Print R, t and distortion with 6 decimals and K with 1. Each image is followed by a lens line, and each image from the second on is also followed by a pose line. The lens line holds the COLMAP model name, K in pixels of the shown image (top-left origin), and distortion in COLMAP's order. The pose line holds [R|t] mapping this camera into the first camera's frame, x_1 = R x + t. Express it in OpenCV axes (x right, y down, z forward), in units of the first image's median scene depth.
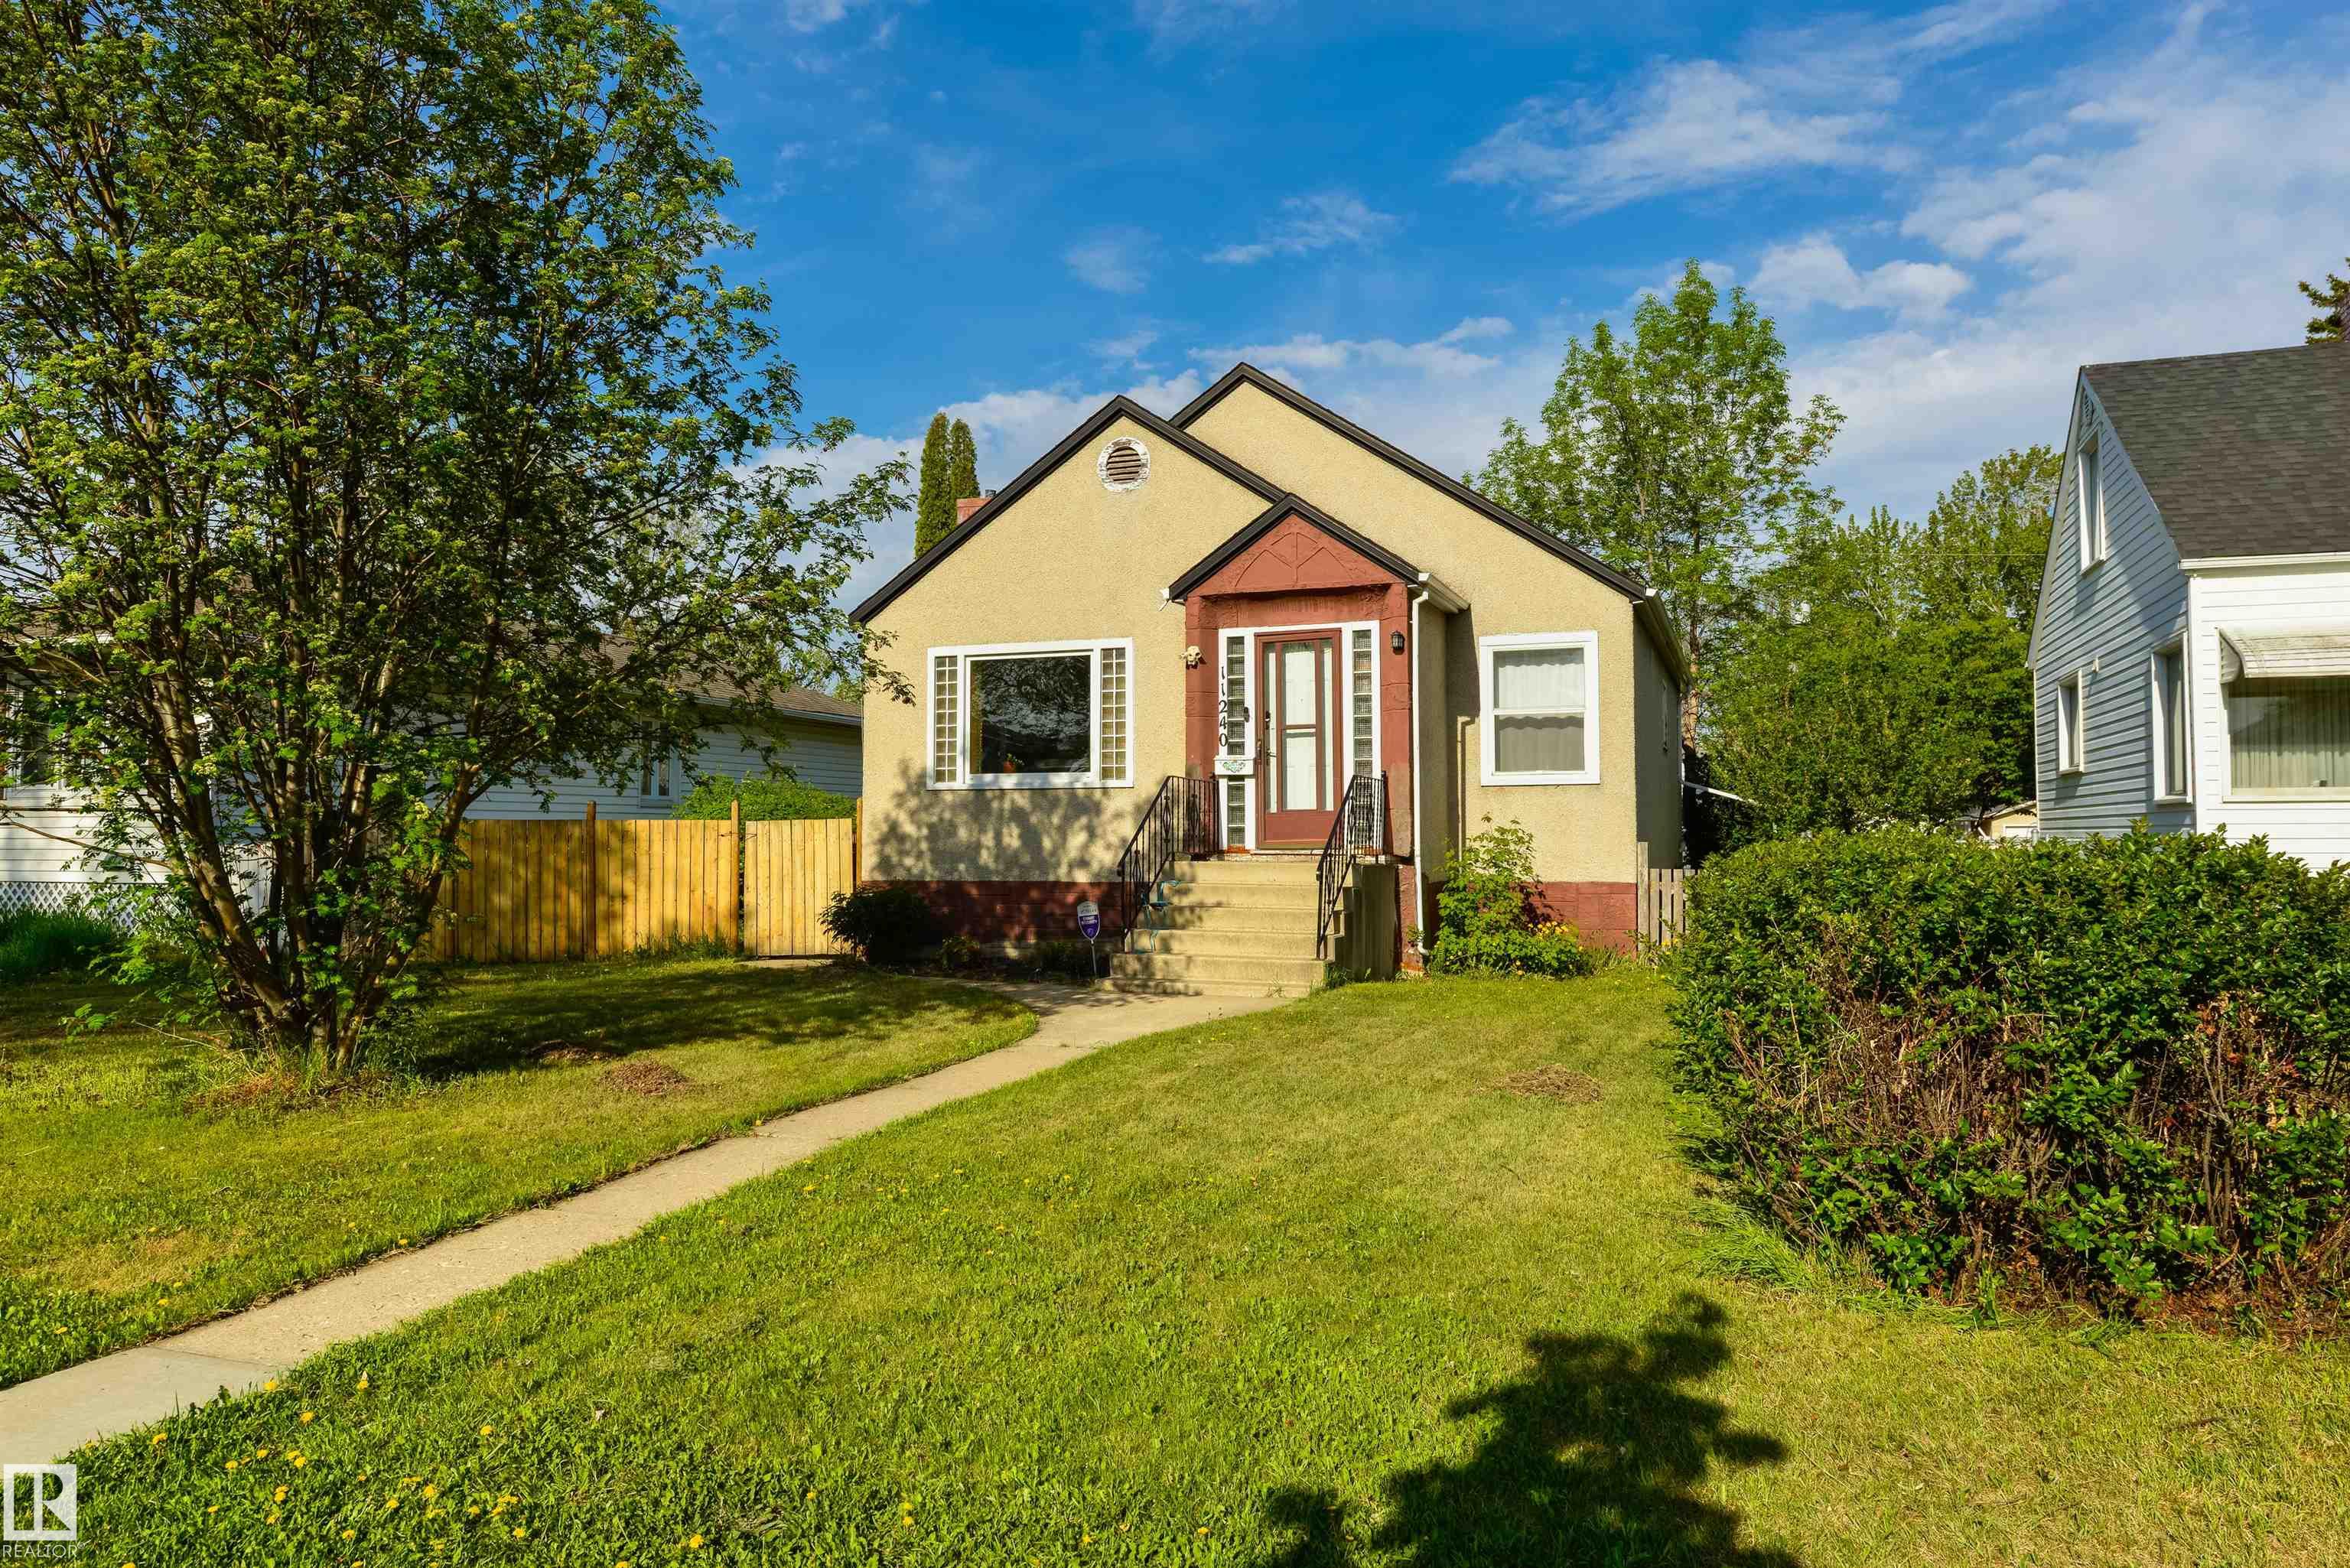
lens RADIAL K [[1578.0, 0, 1165.5], [0, 1578.0, 789.7], [0, 0, 1]] dist [0.002474, 0.000399]
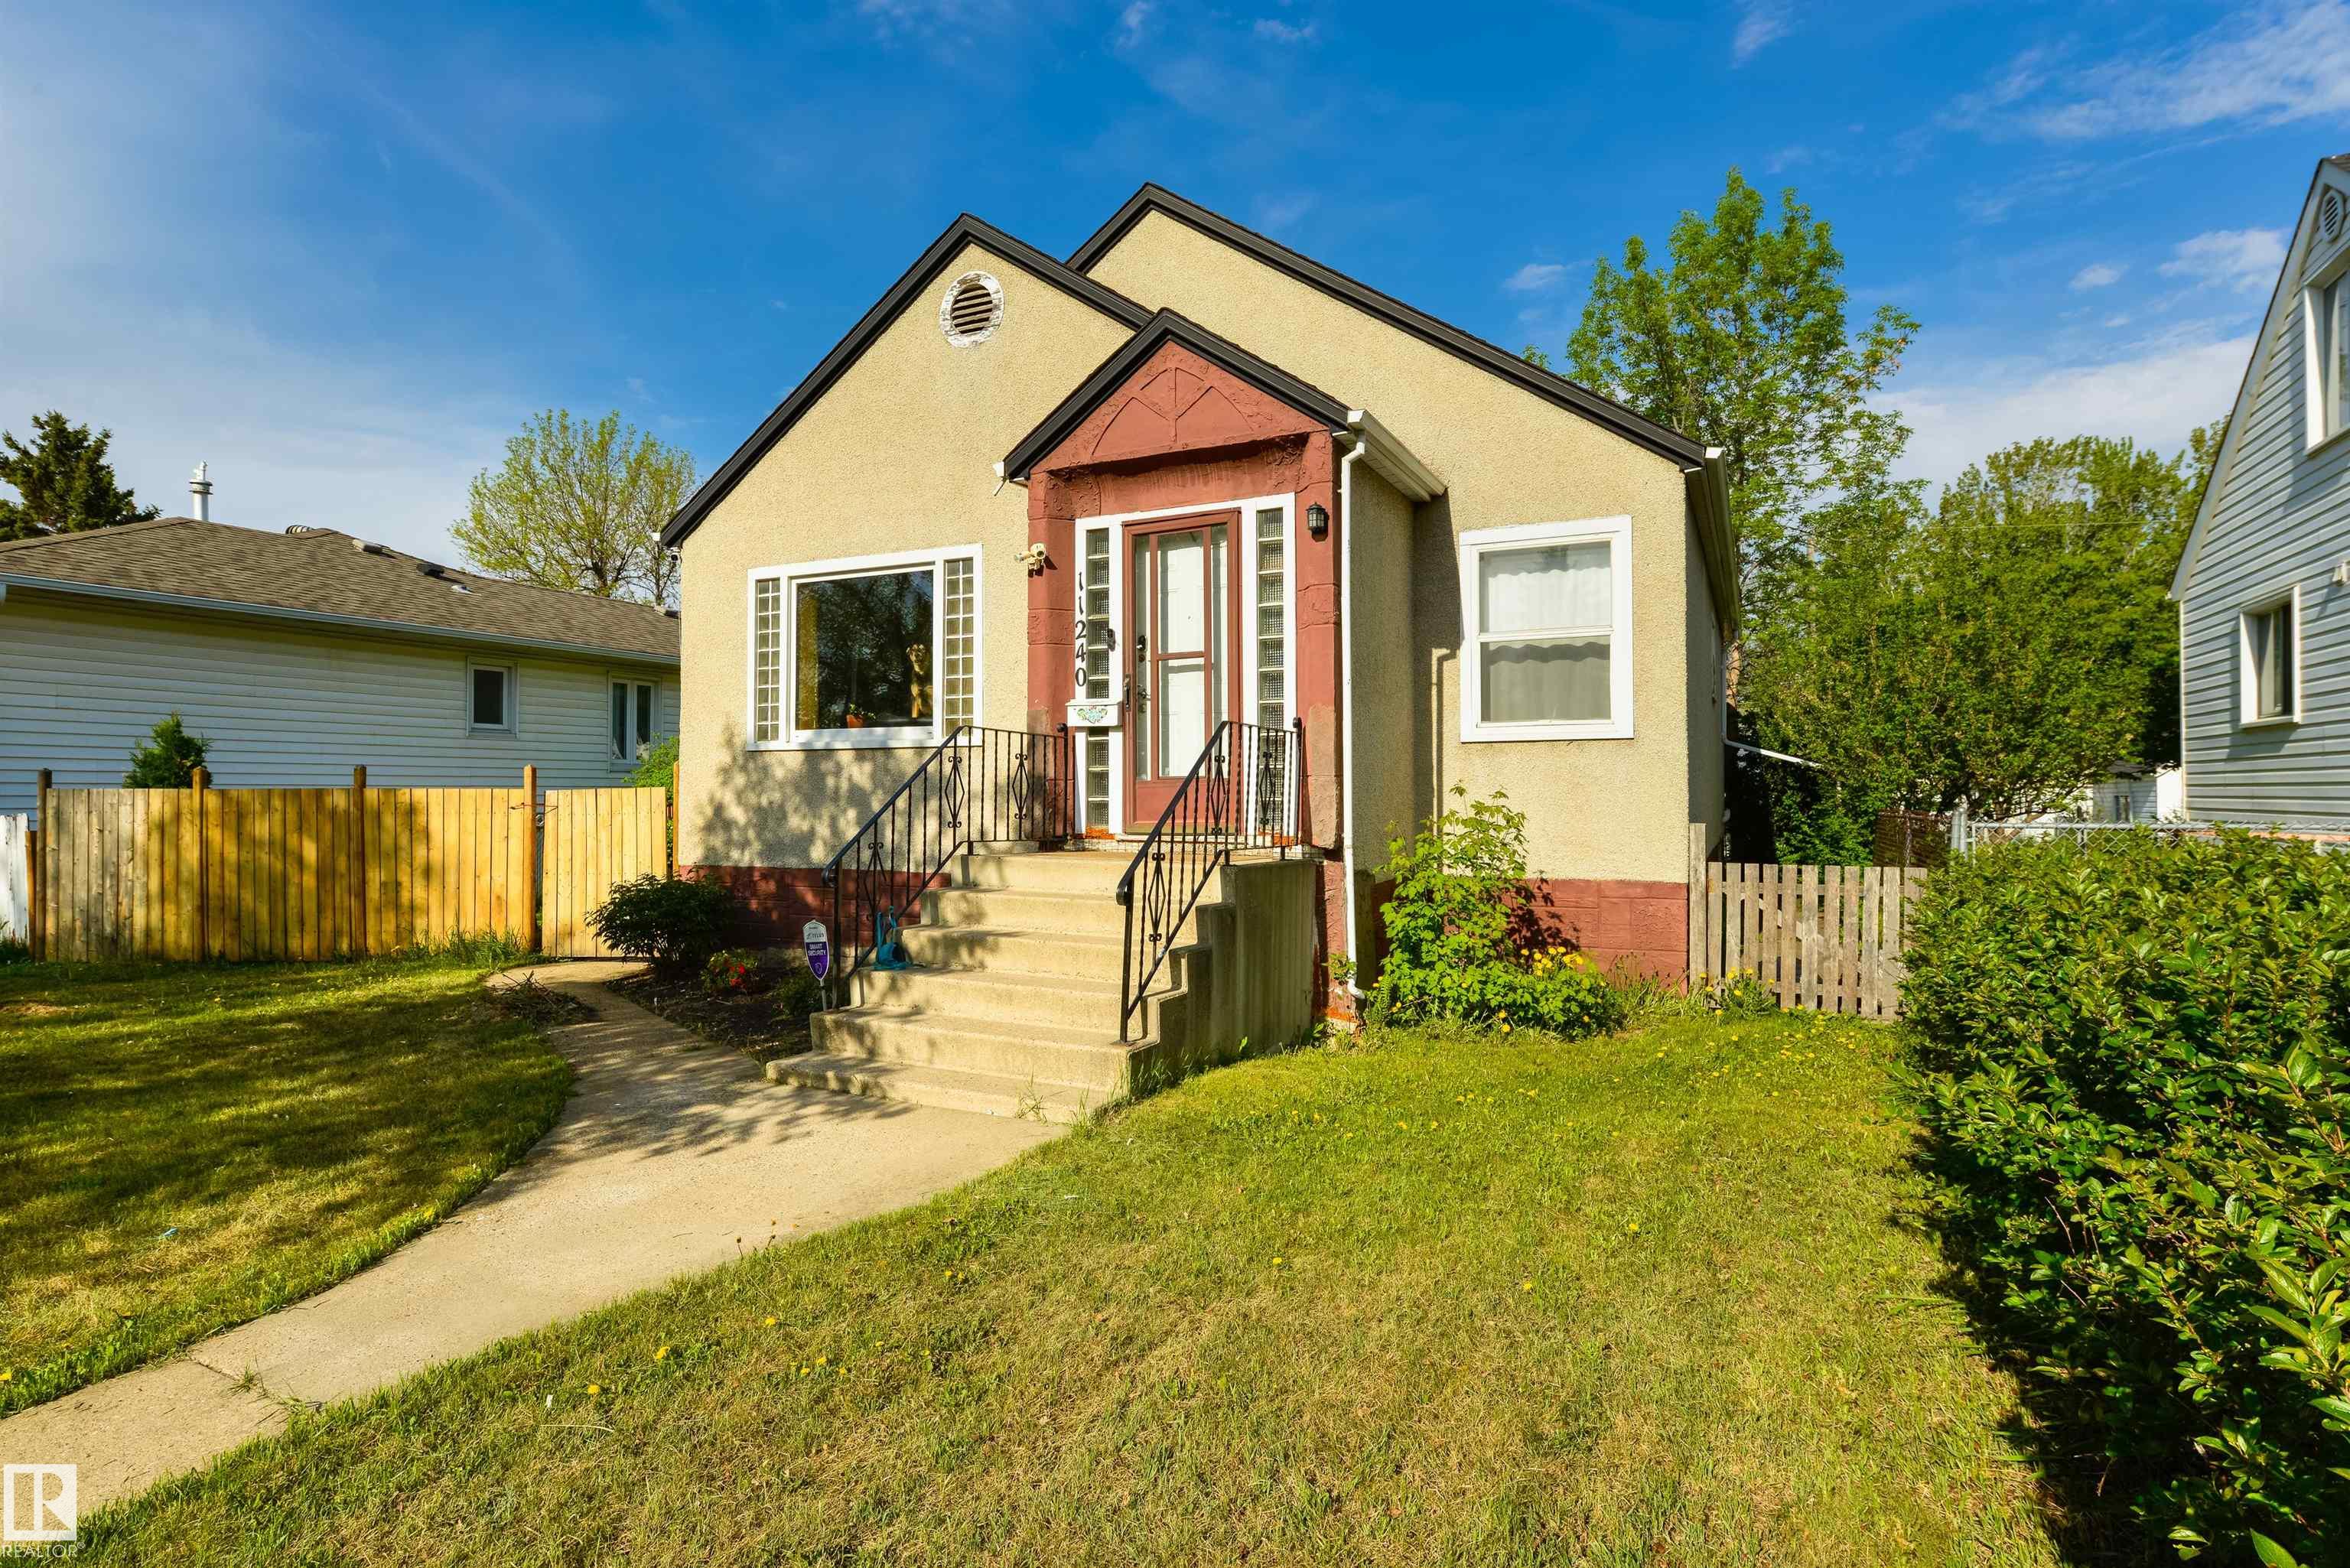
lens RADIAL K [[1220.2, 0, 1175.0], [0, 1220.2, 784.0], [0, 0, 1]] dist [-0.000529, -0.001174]
pose [[0.996285, -0.000905, -0.086111, 0.123848], [0.002801, 0.999756, 0.021896, 0.004002], [0.086070, -0.022056, 0.996045, 0.459114]]
